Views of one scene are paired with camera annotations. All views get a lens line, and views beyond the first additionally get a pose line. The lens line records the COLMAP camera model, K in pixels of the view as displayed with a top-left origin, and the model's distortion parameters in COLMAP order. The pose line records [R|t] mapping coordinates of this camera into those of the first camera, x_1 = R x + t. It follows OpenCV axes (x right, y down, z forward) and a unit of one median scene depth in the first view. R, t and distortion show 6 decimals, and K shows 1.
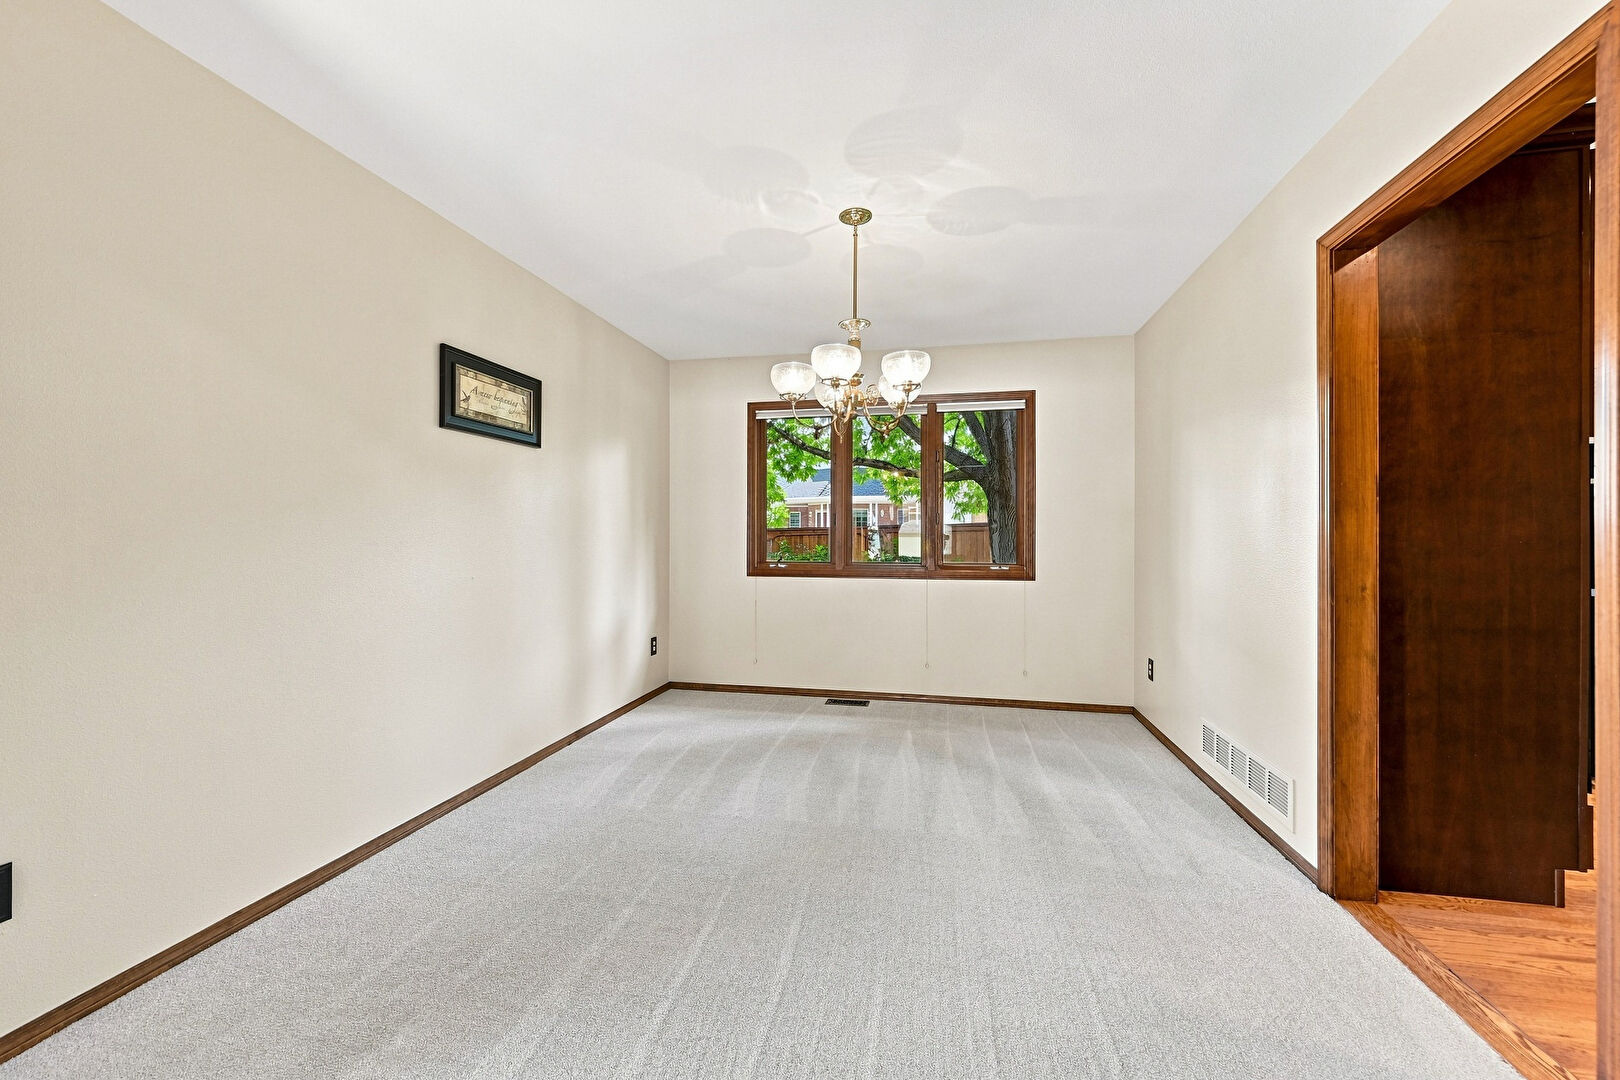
lens RADIAL K [[643.9, 0, 808.8], [0, 643.9, 534.2], [0, 0, 1]] dist [0.004713, -0.000233]
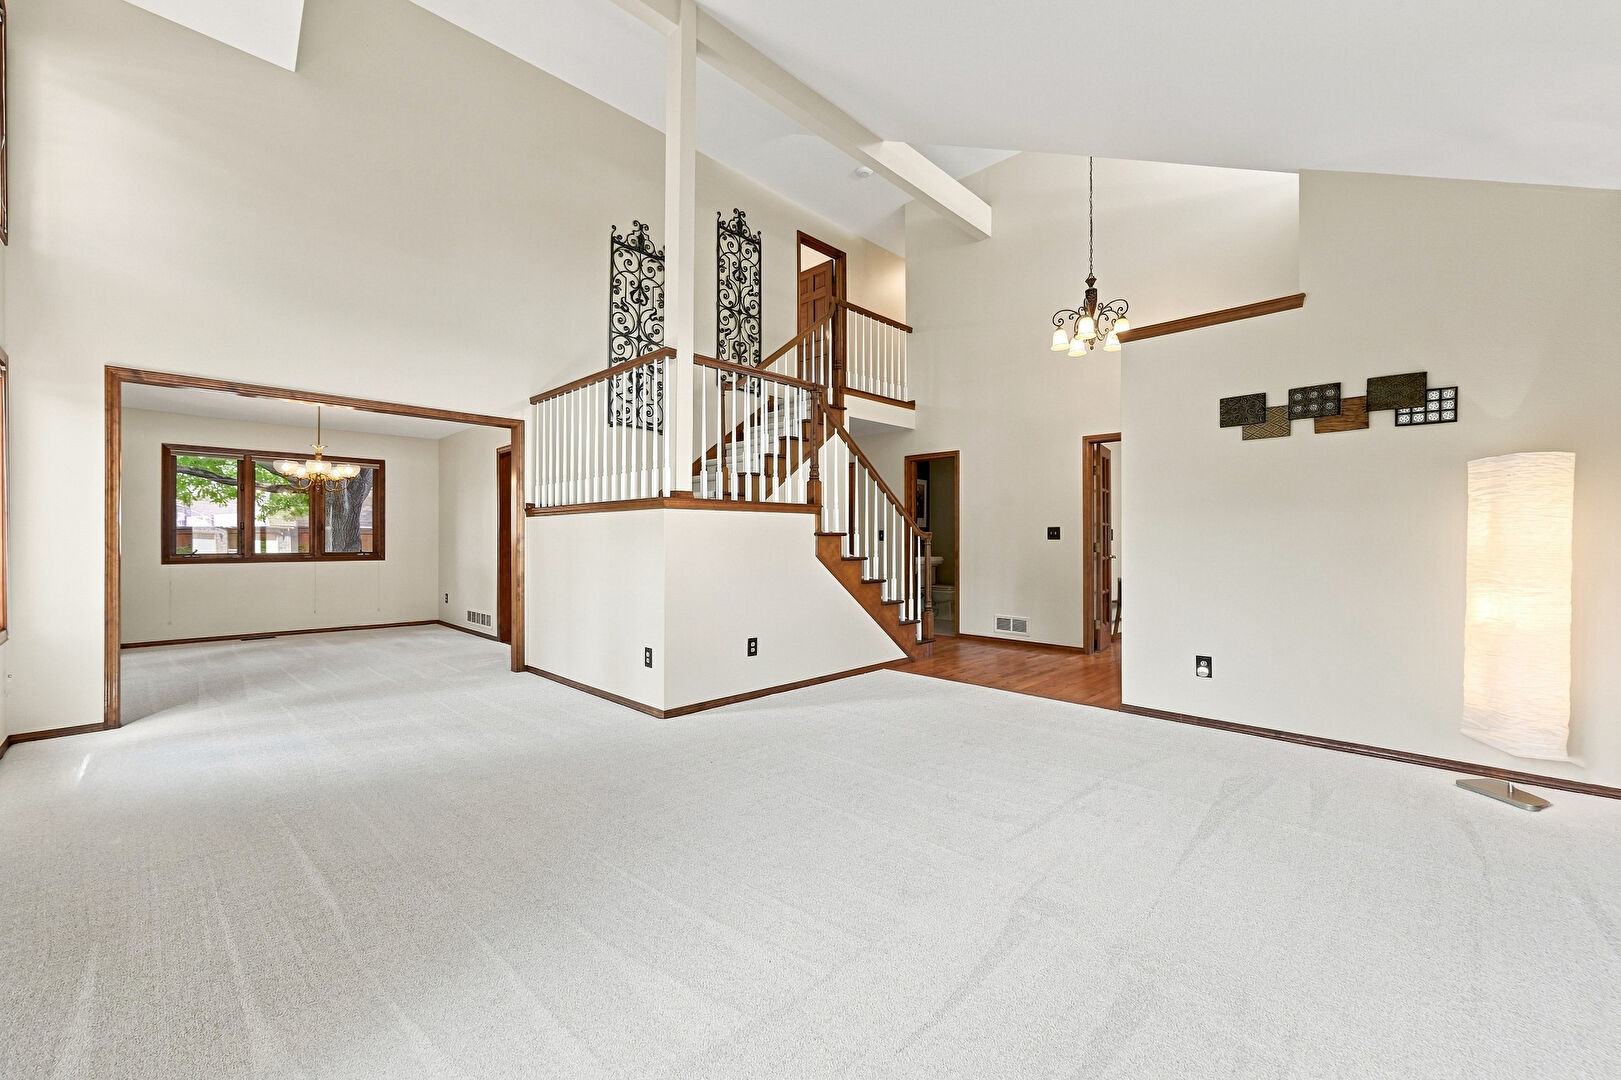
lens RADIAL K [[644.3, 0, 806.1], [0, 644.3, 538.0], [0, 0, 1]] dist [0.004713, -0.000233]
pose [[0.544804, 0.002581, 0.838559, -0.562603], [-0.006361, 0.999979, 0.001054, -0.004191], [-0.838539, -0.005909, 0.544809, -1.067615]]
